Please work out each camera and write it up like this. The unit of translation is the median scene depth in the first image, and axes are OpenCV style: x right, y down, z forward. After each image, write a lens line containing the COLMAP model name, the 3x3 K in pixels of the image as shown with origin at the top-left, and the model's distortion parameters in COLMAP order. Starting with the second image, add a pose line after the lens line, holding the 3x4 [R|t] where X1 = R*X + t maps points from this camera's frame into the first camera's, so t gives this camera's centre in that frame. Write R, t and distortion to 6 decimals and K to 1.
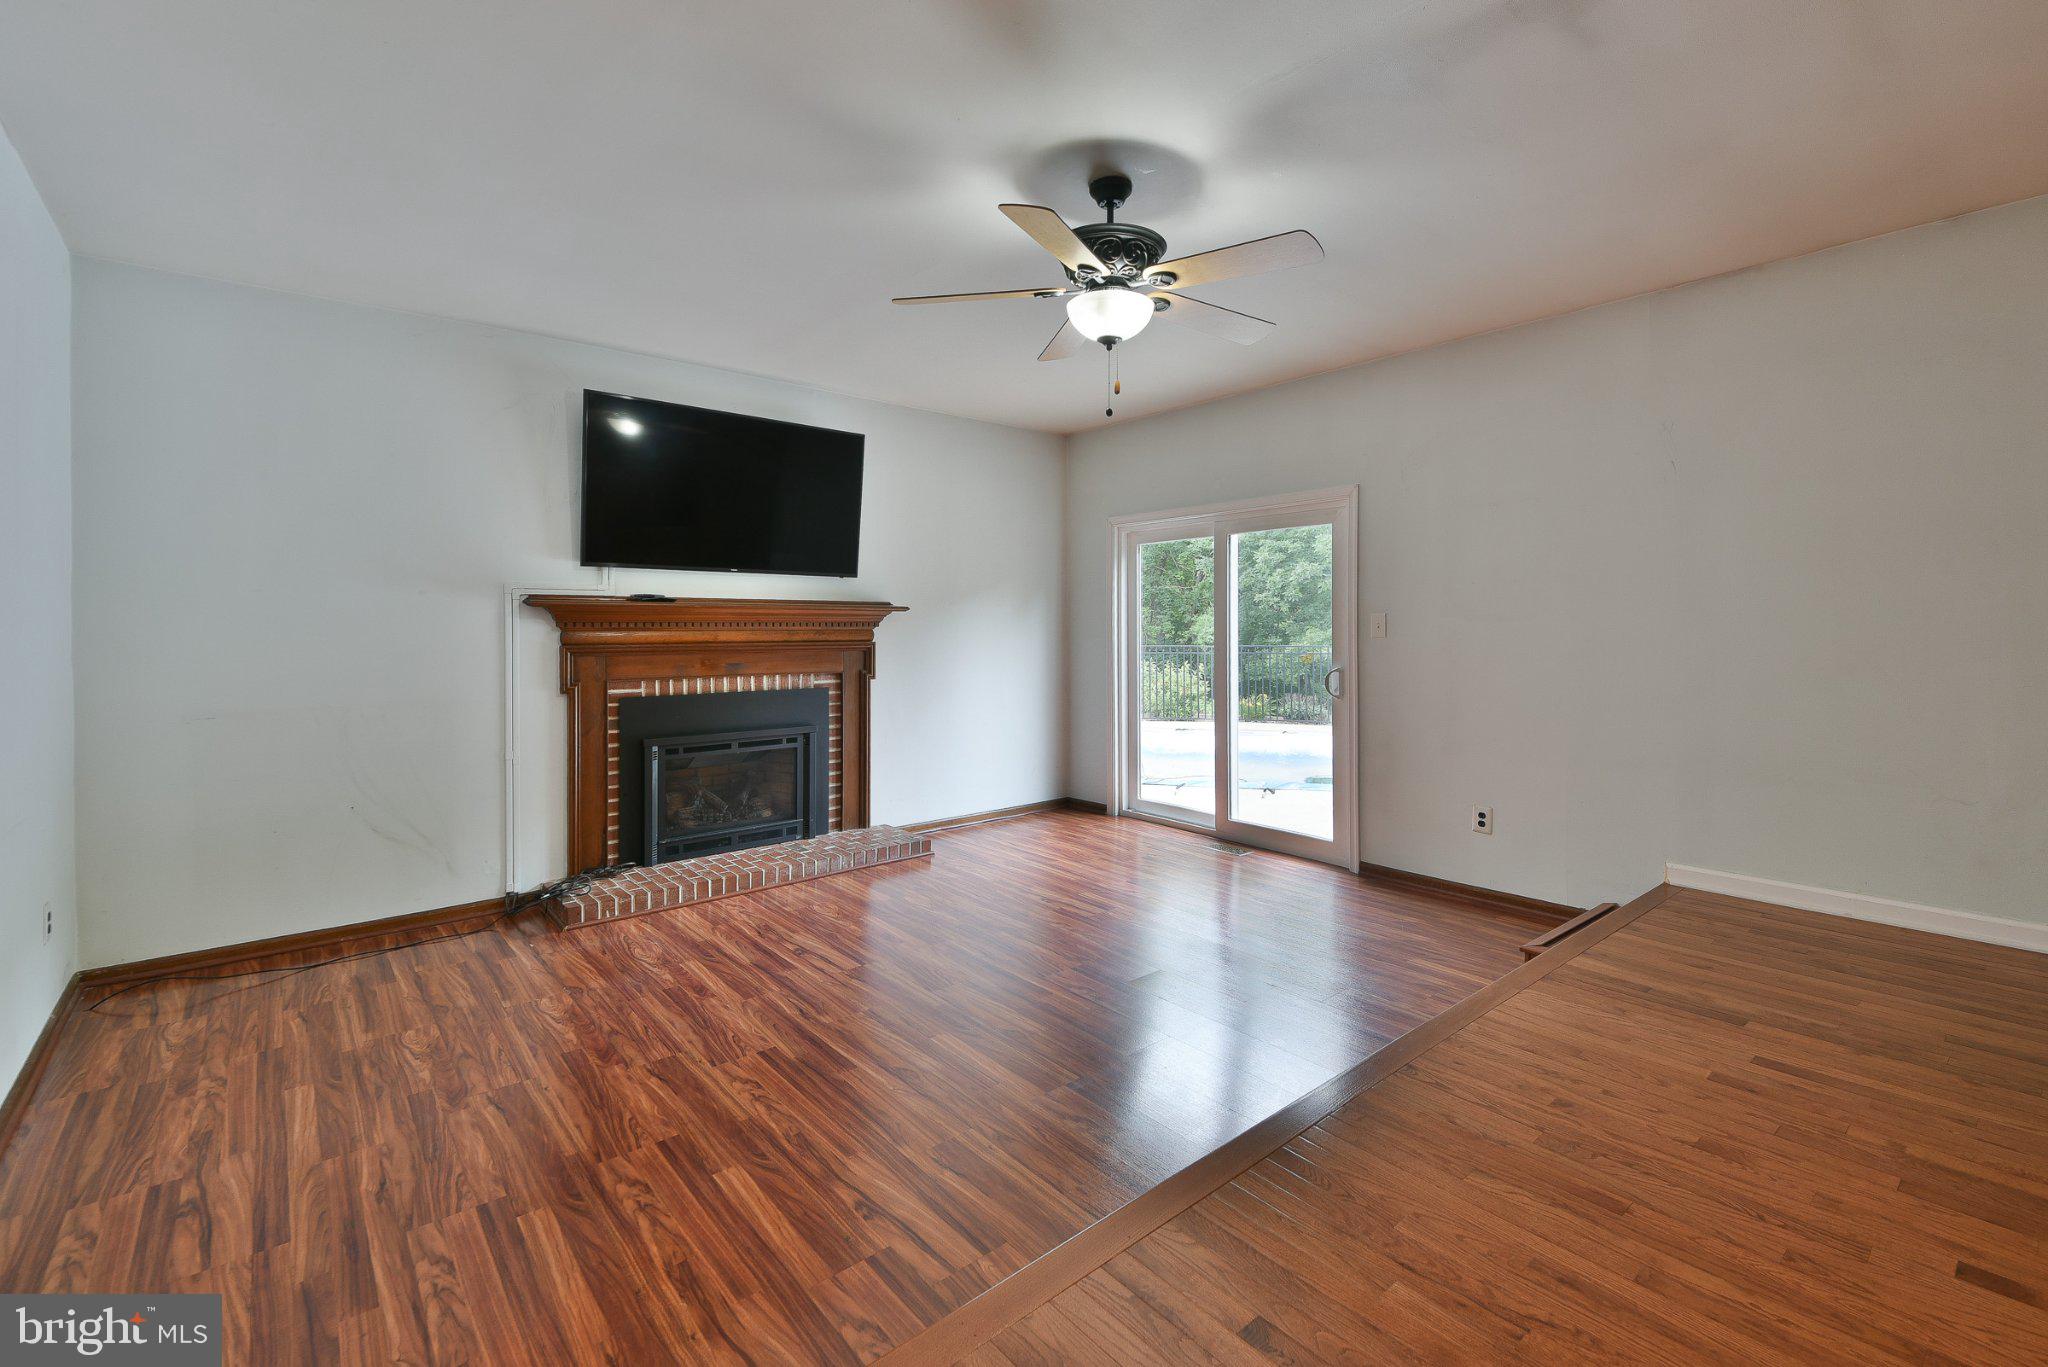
lens RADIAL K [[879.7, 0, 1017.7], [0, 879.7, 645.7], [0, 0, 1]] dist [0.037335, -0.001375]
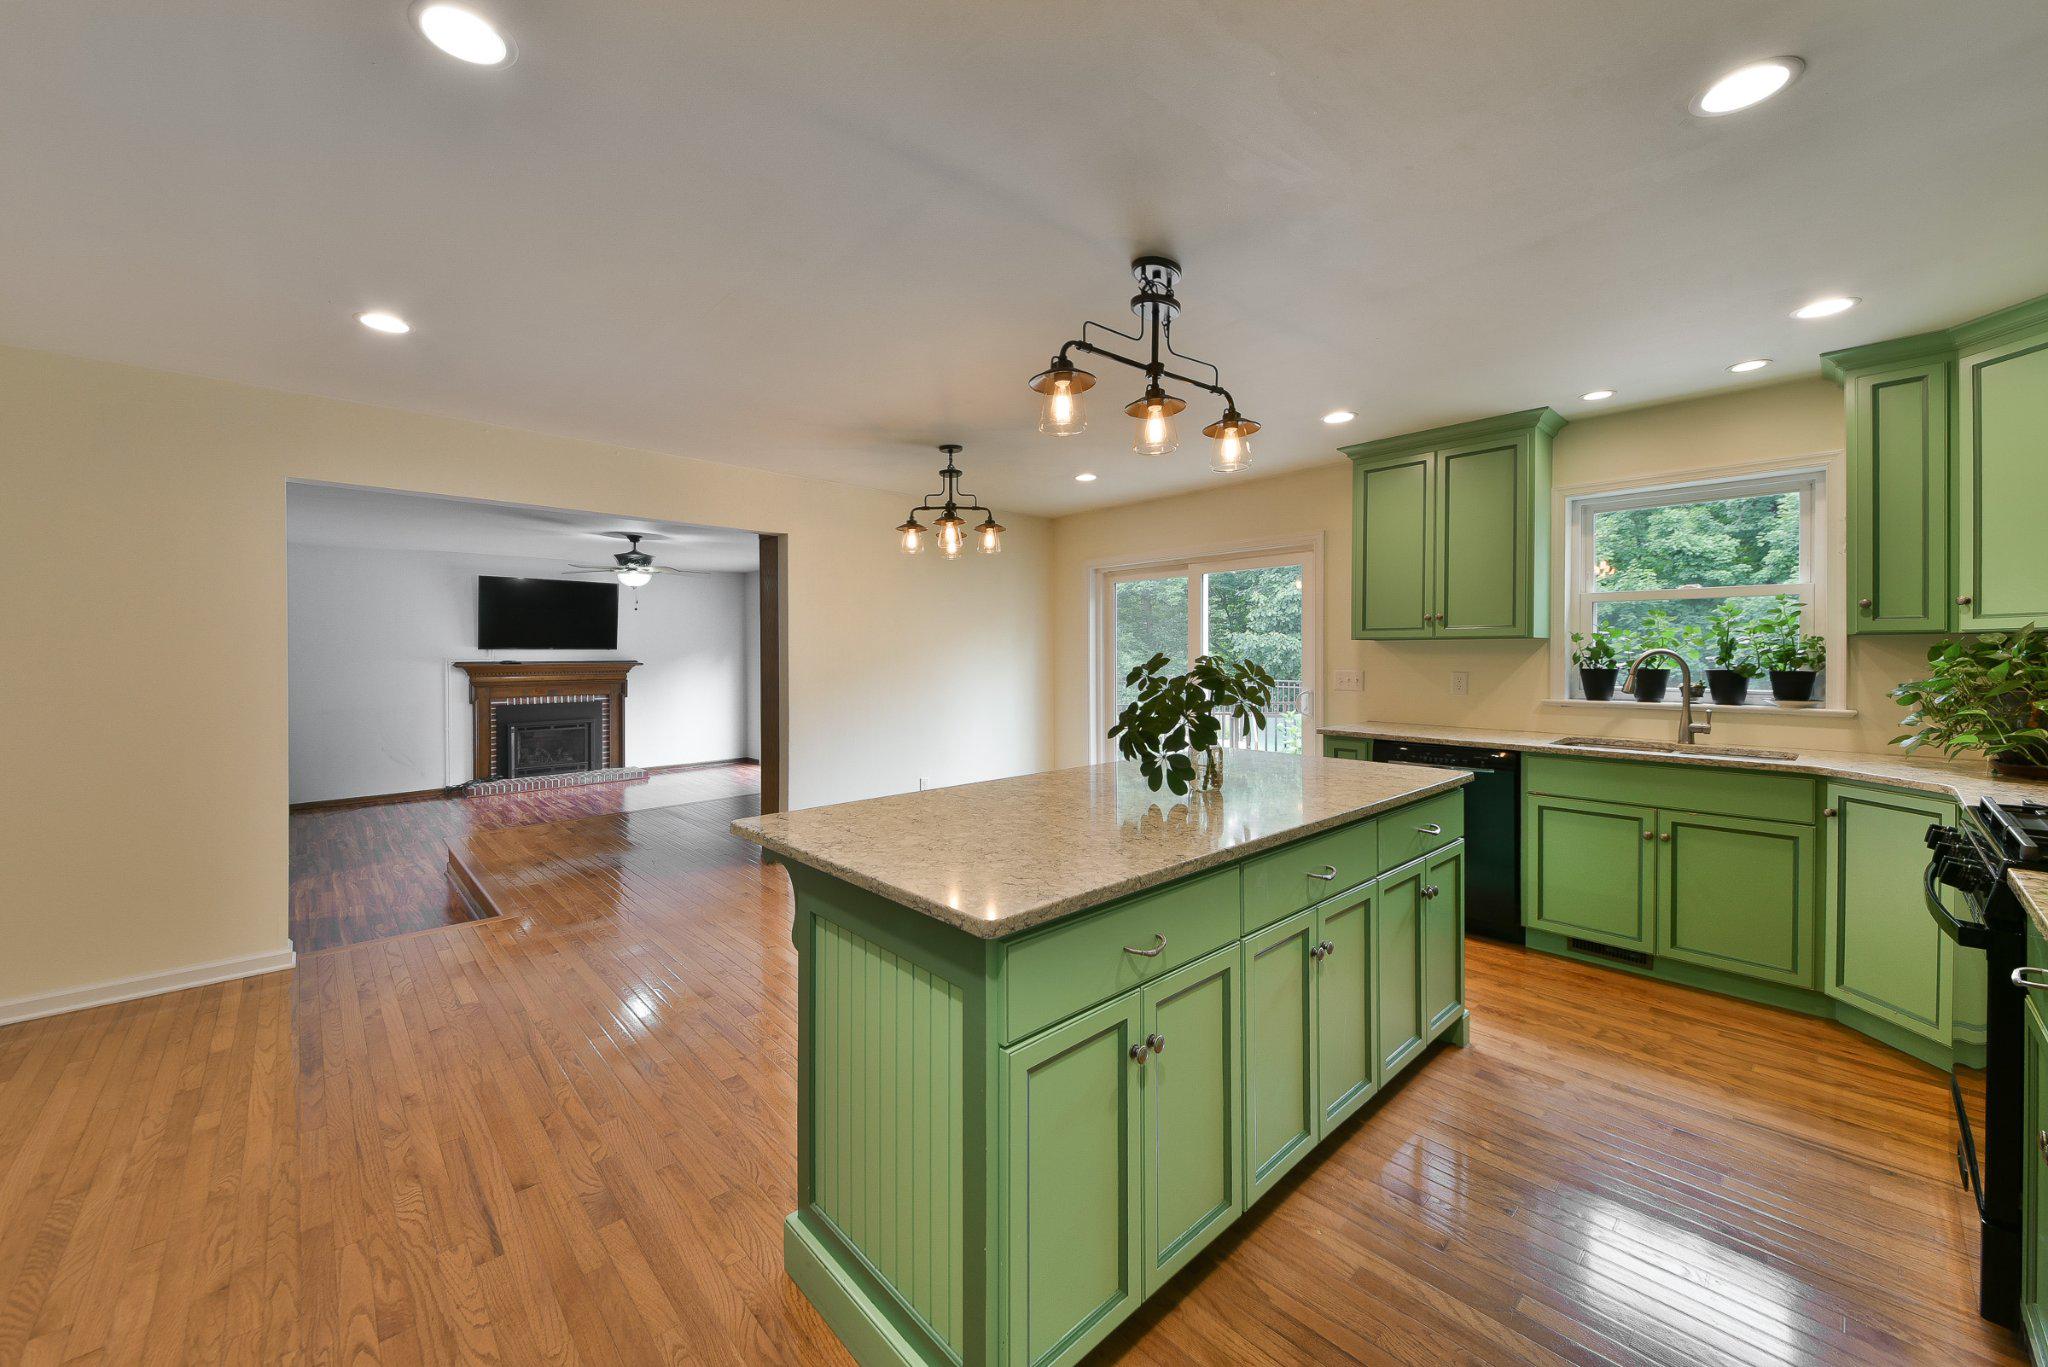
lens RADIAL K [[775.8, 0, 968.6], [0, 775.8, 664.4], [0, 0, 1]] dist [0.002801, 0.000381]
pose [[0.999954, -0.005353, -0.008000, 0.794264], [0.005313, 0.999973, -0.005105, -0.031496], [0.008027, 0.005062, 0.999955, -1.010516]]
